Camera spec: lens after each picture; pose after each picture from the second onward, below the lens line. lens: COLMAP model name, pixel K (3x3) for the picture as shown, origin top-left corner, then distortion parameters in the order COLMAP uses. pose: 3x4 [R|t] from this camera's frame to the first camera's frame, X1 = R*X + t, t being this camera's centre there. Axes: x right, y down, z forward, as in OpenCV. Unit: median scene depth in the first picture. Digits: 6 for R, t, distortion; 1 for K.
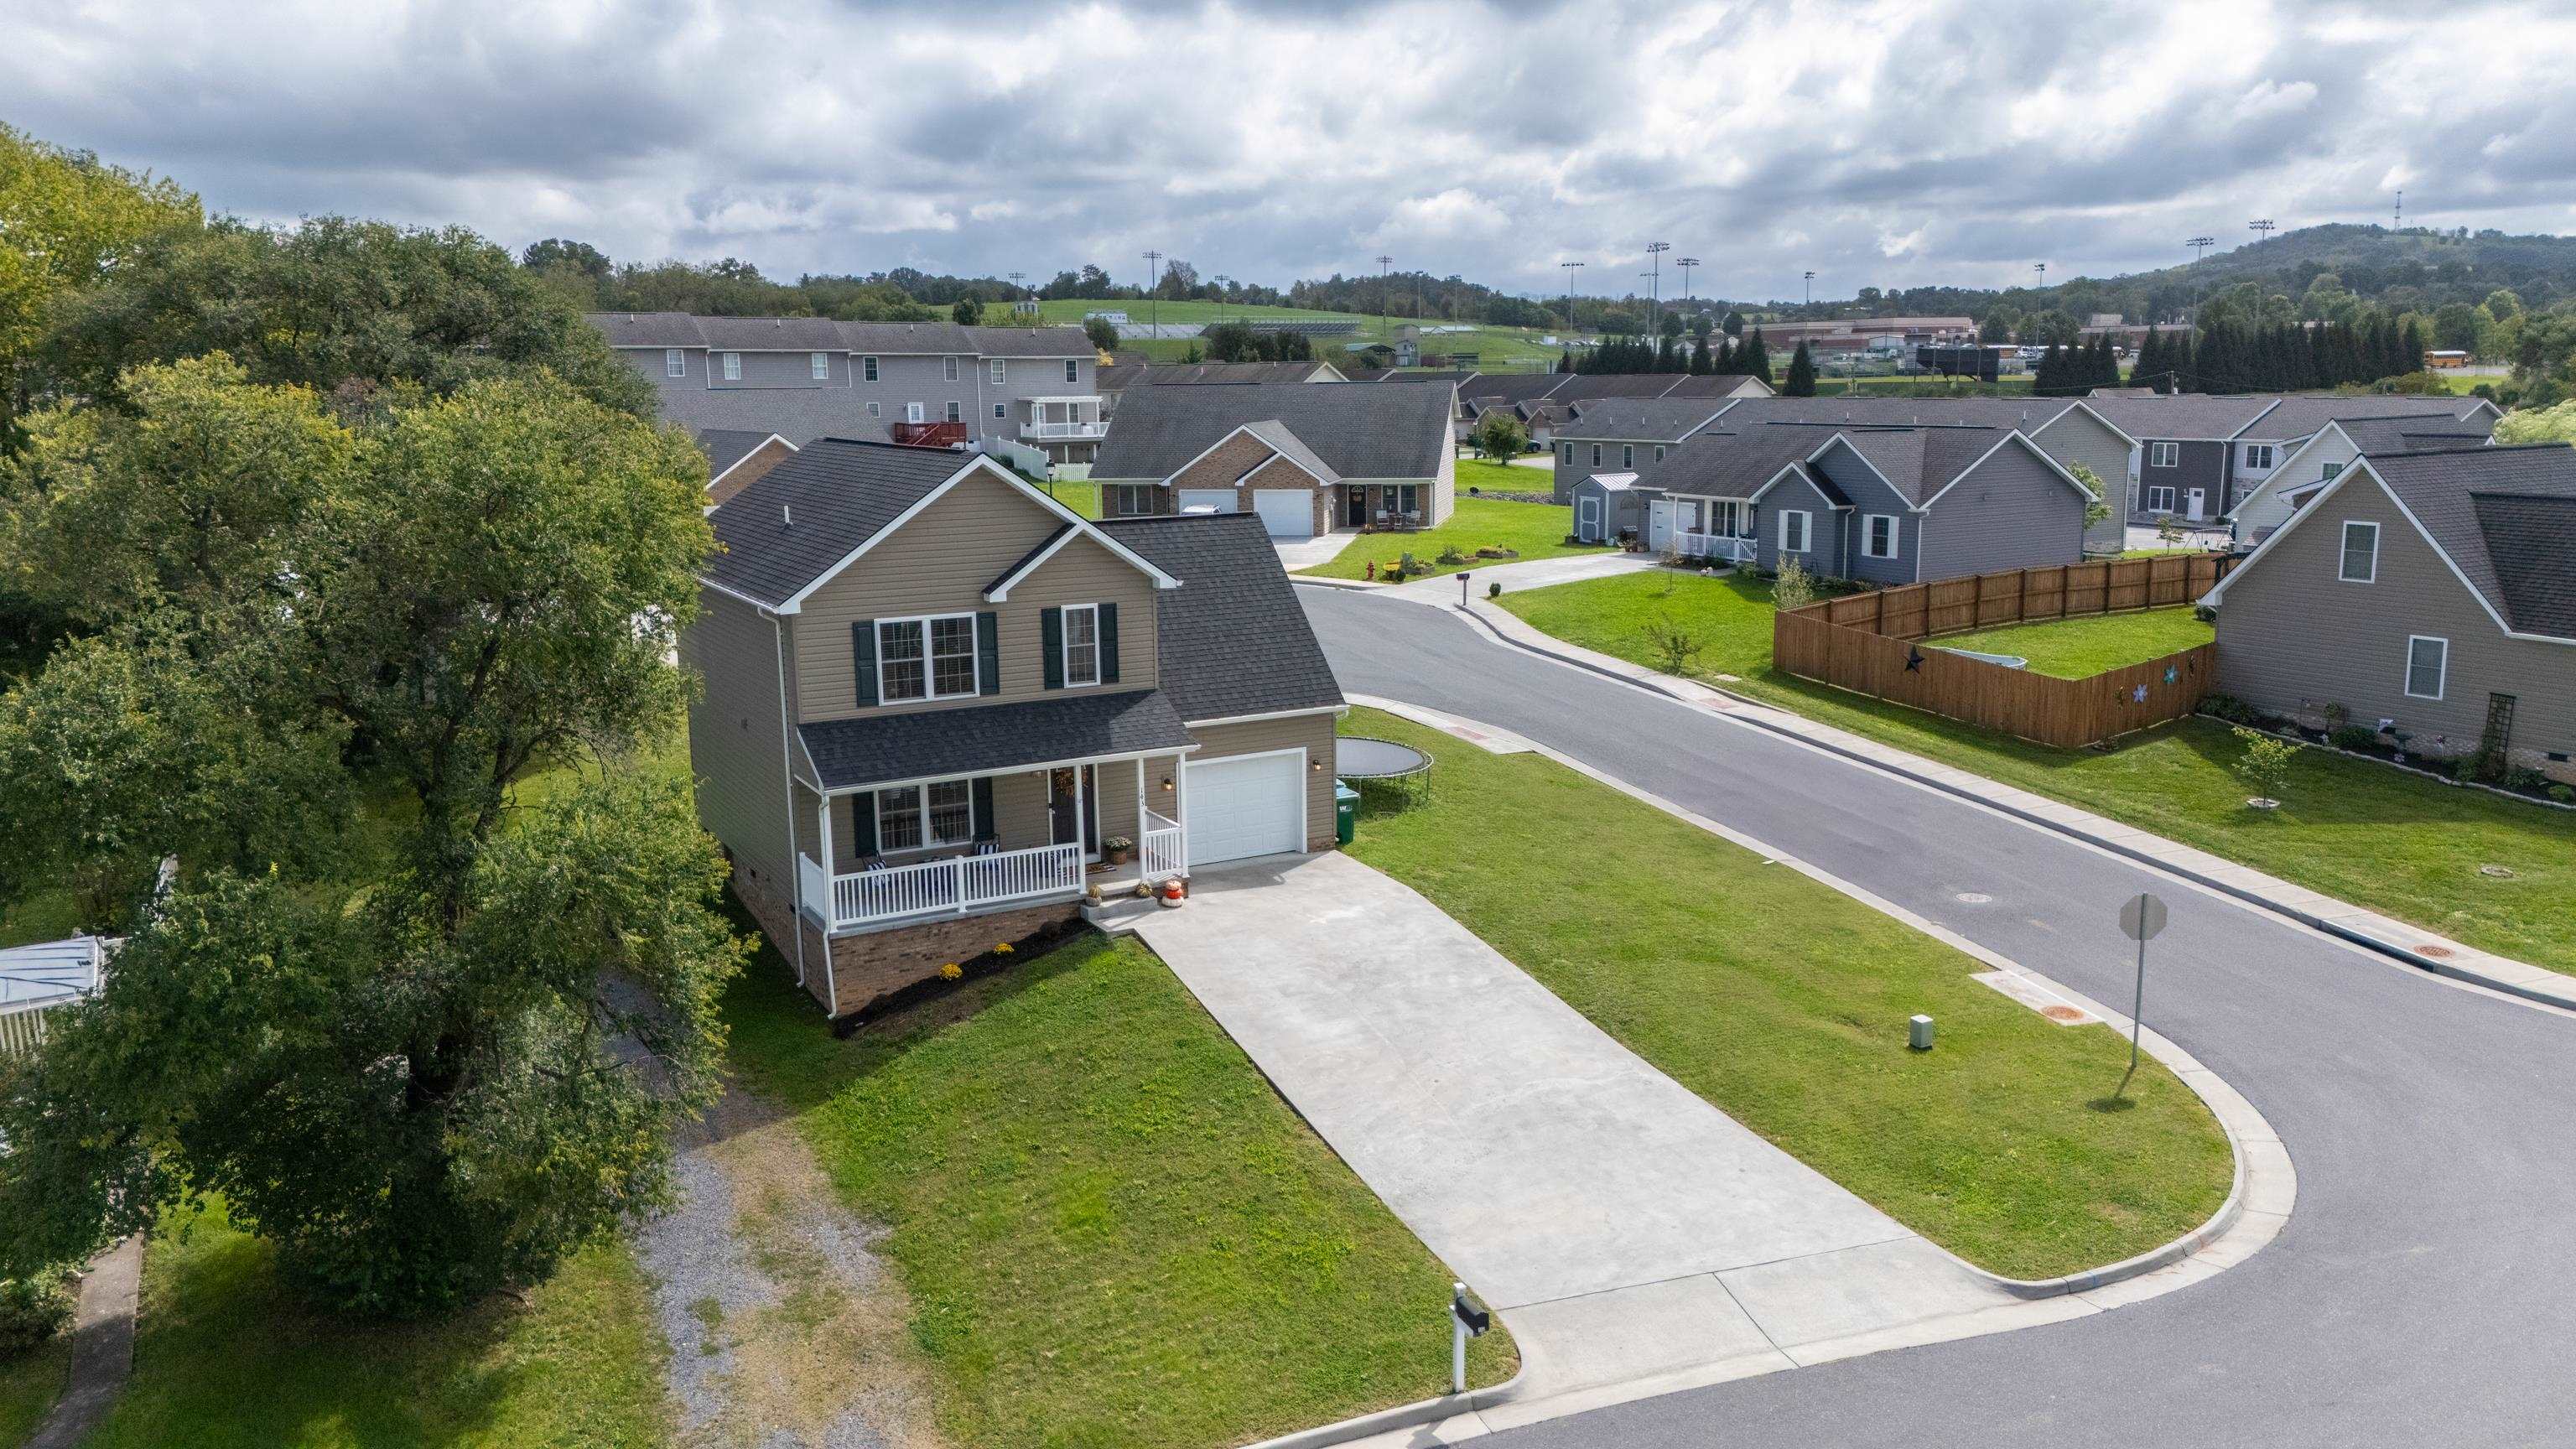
lens RADIAL K [[1877.1, 0, 1291.2], [0, 1877.1, 719.2], [0, 0, 1]] dist [0.087431, -0.084743]
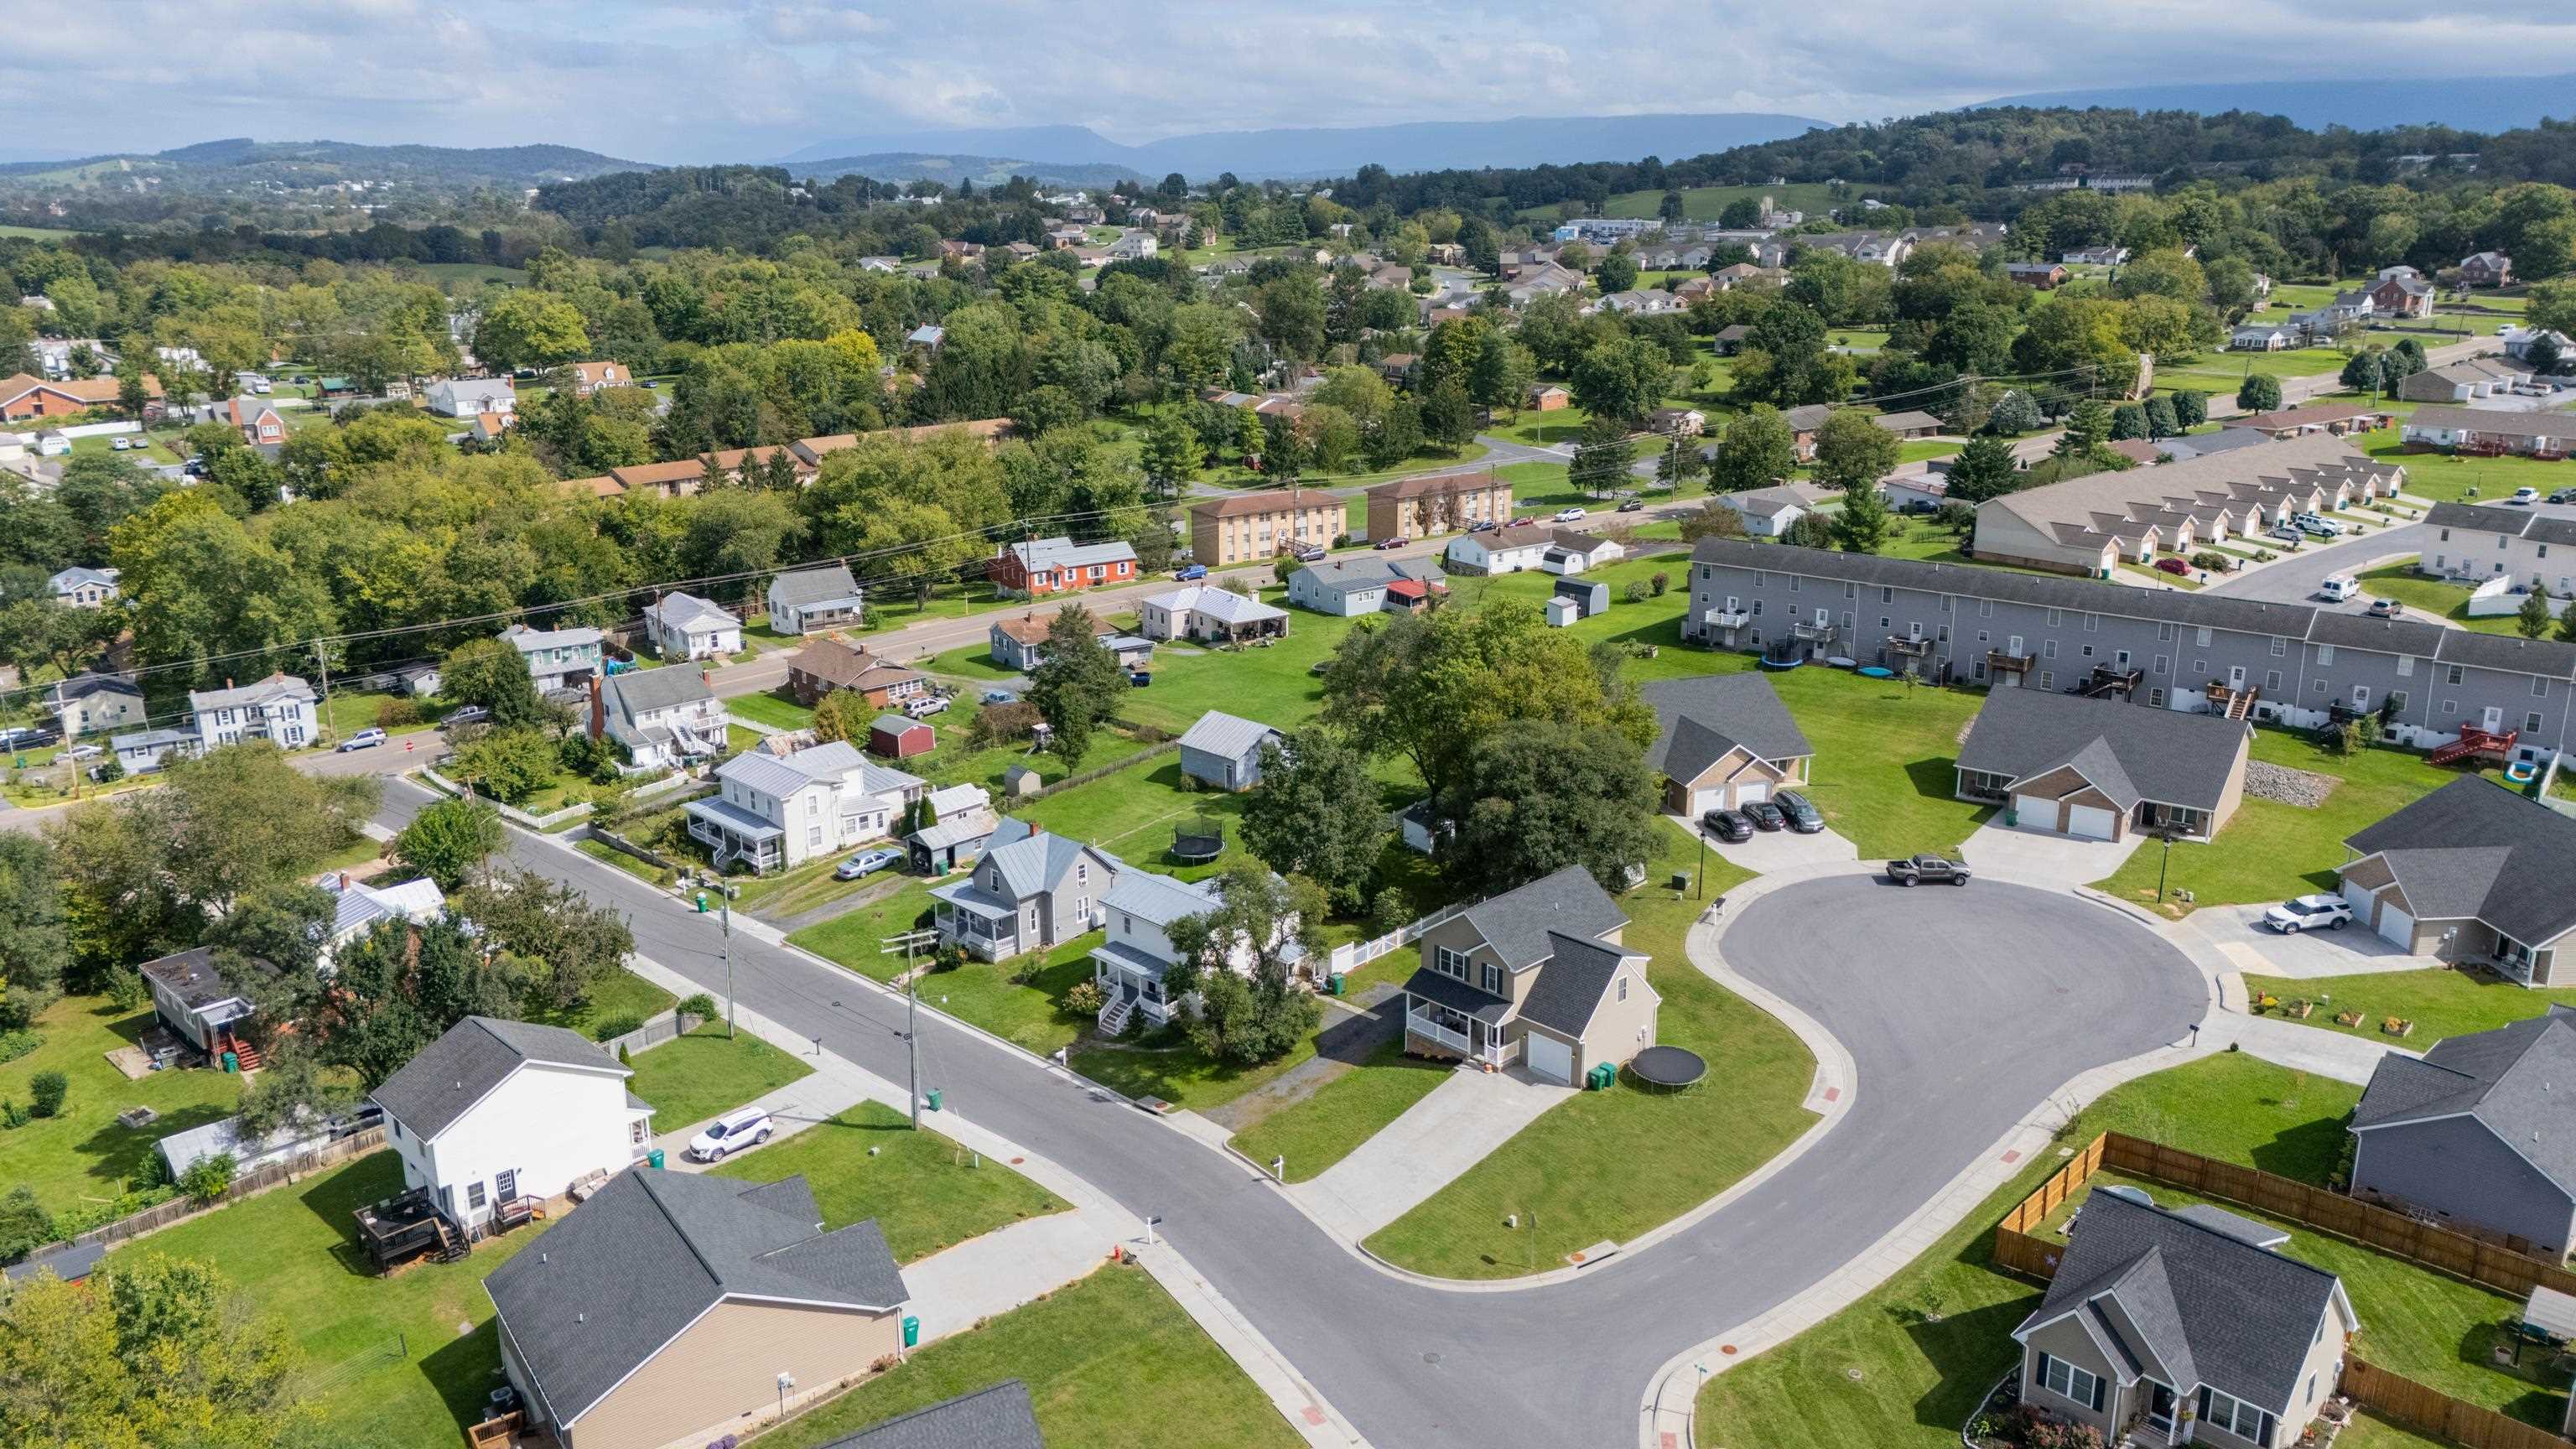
lens RADIAL K [[1873.2, 0, 1288.0], [0, 1873.2, 724.5], [0, 0, 1]] dist [0.098091, -0.127077]
pose [[0.265545, 0.284801, -0.921072, 2.542344], [-0.171402, 0.954098, 0.245598, -1.149943], [0.948740, 0.092656, 0.302171, -0.264110]]
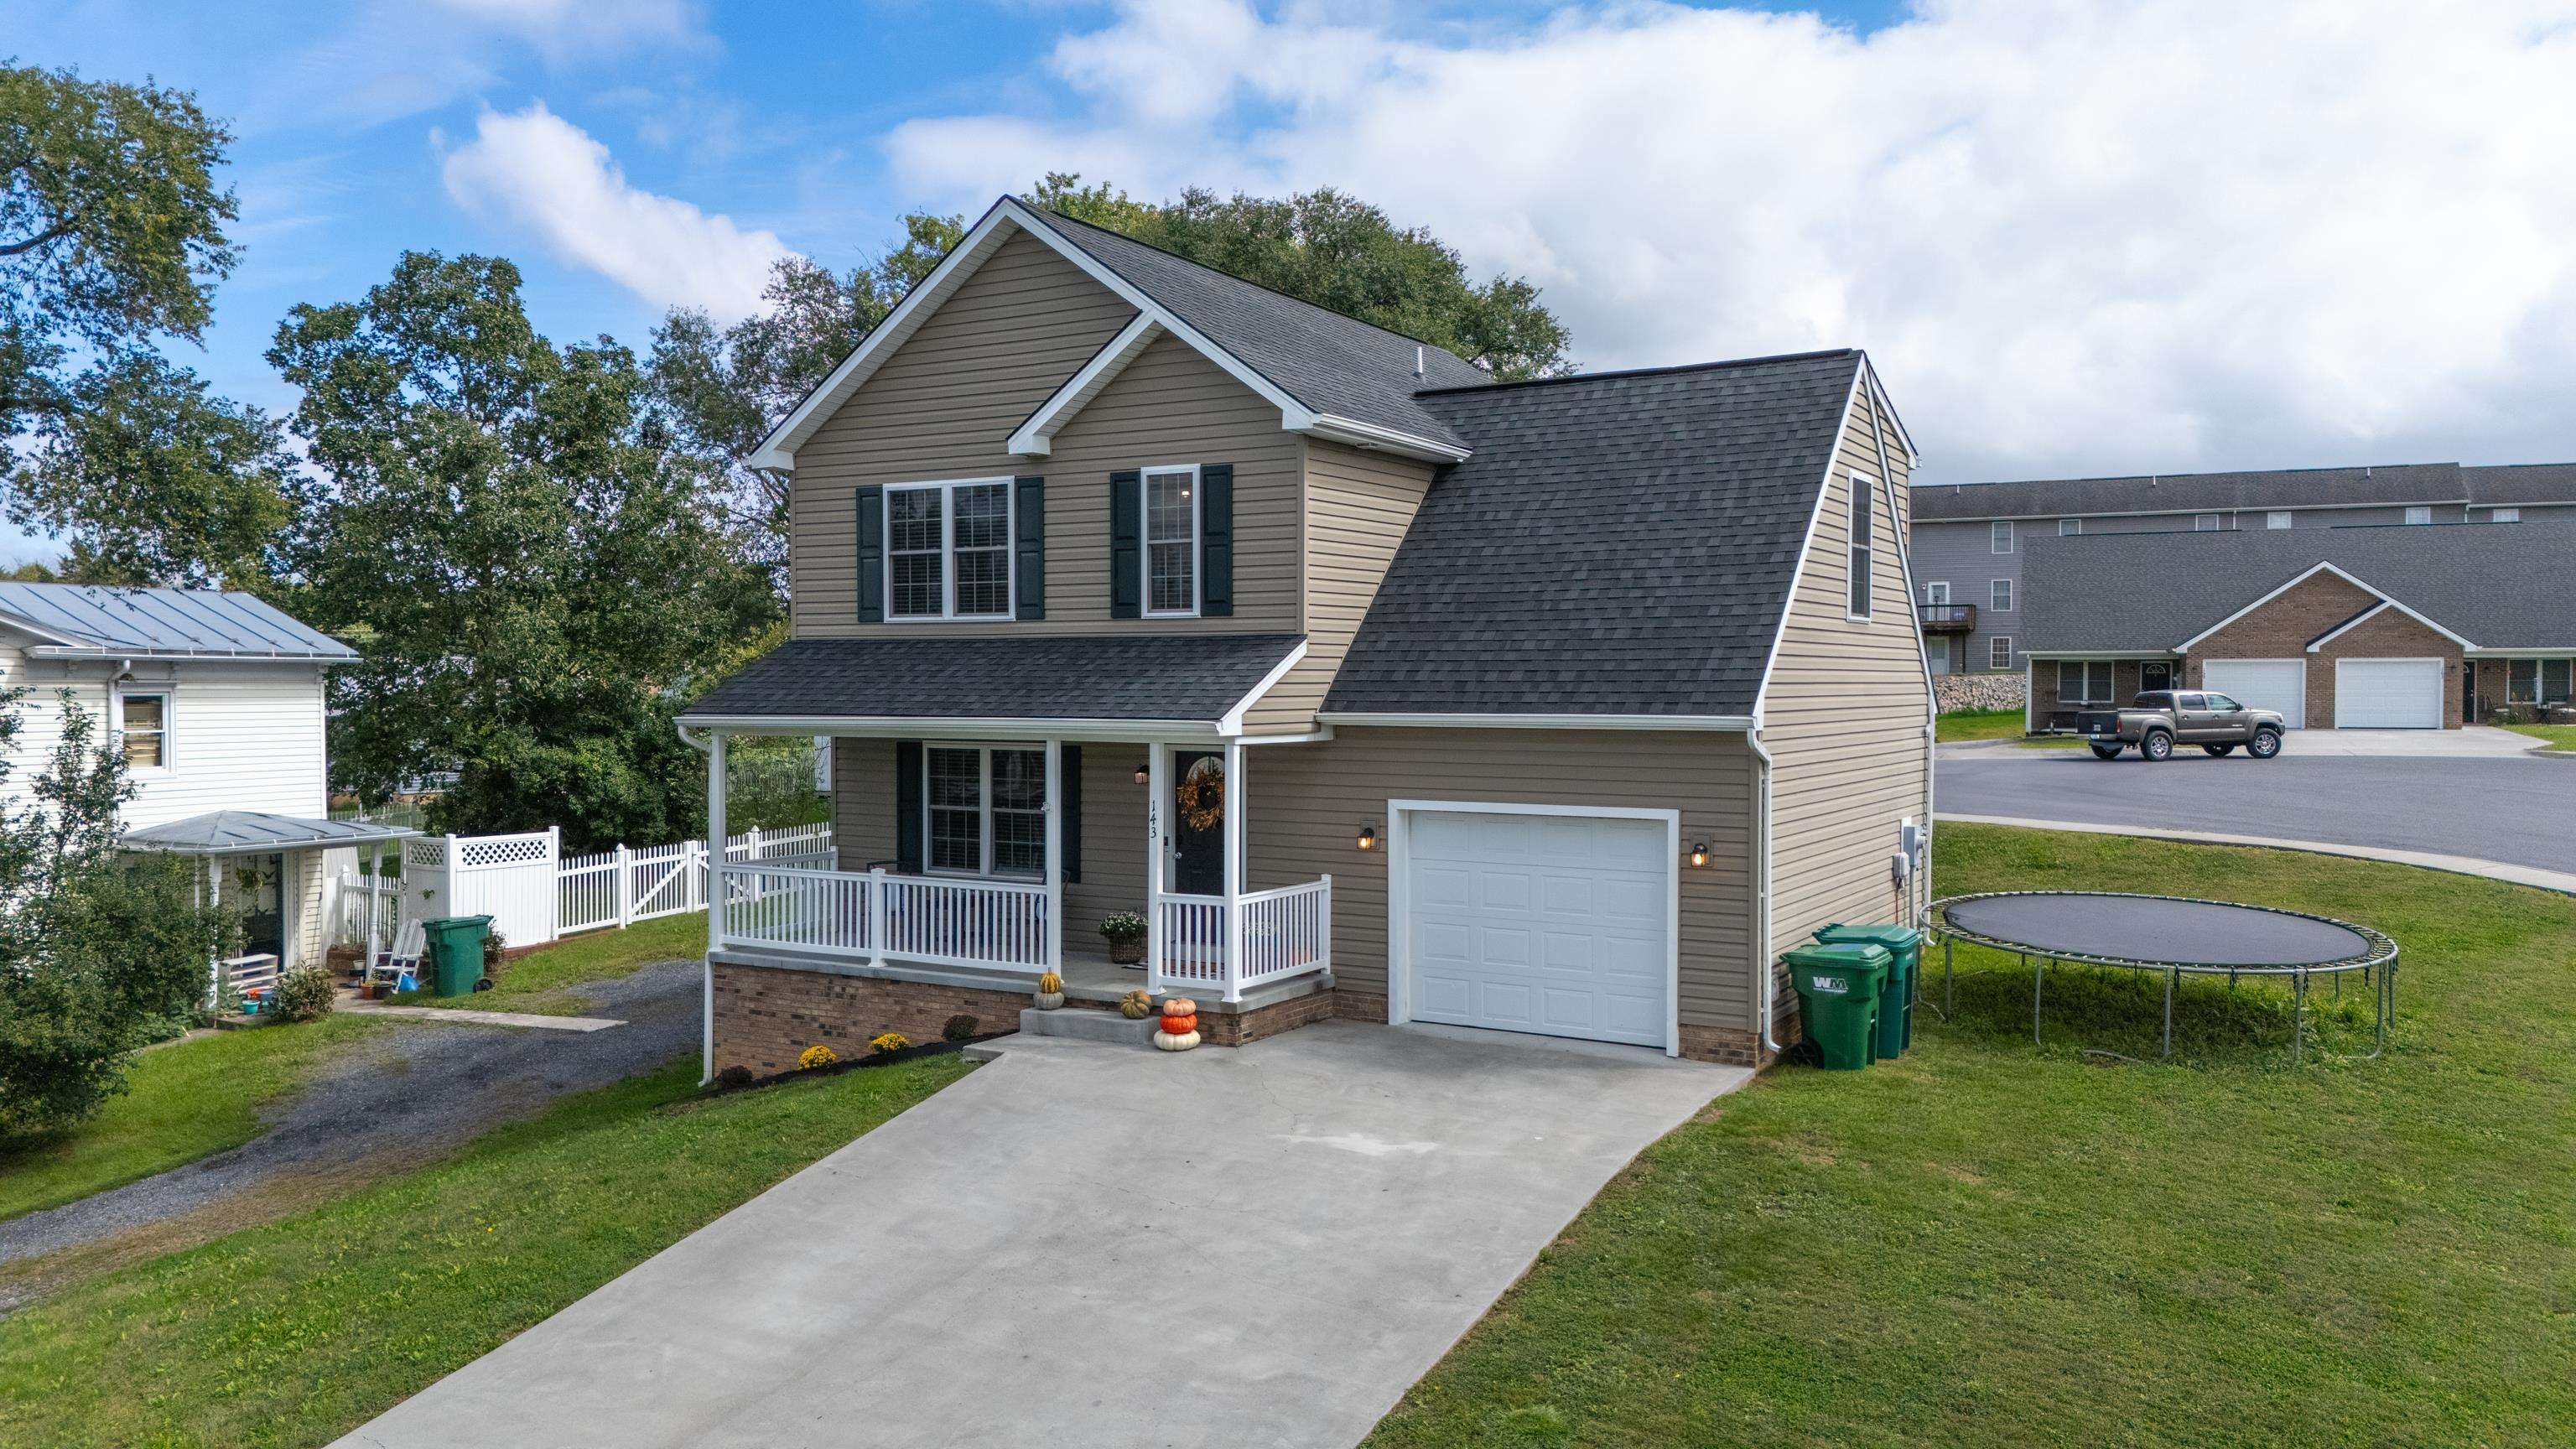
lens RADIAL K [[1873.2, 0, 1288.0], [0, 1873.2, 724.5], [0, 0, 1]] dist [0.098091, -0.127077]
pose [[0.508302, 0.032882, -0.860551, 0.390396], [-0.162350, 0.985012, -0.058259, 0.040750], [0.845737, 0.169324, 0.506022, 0.790385]]
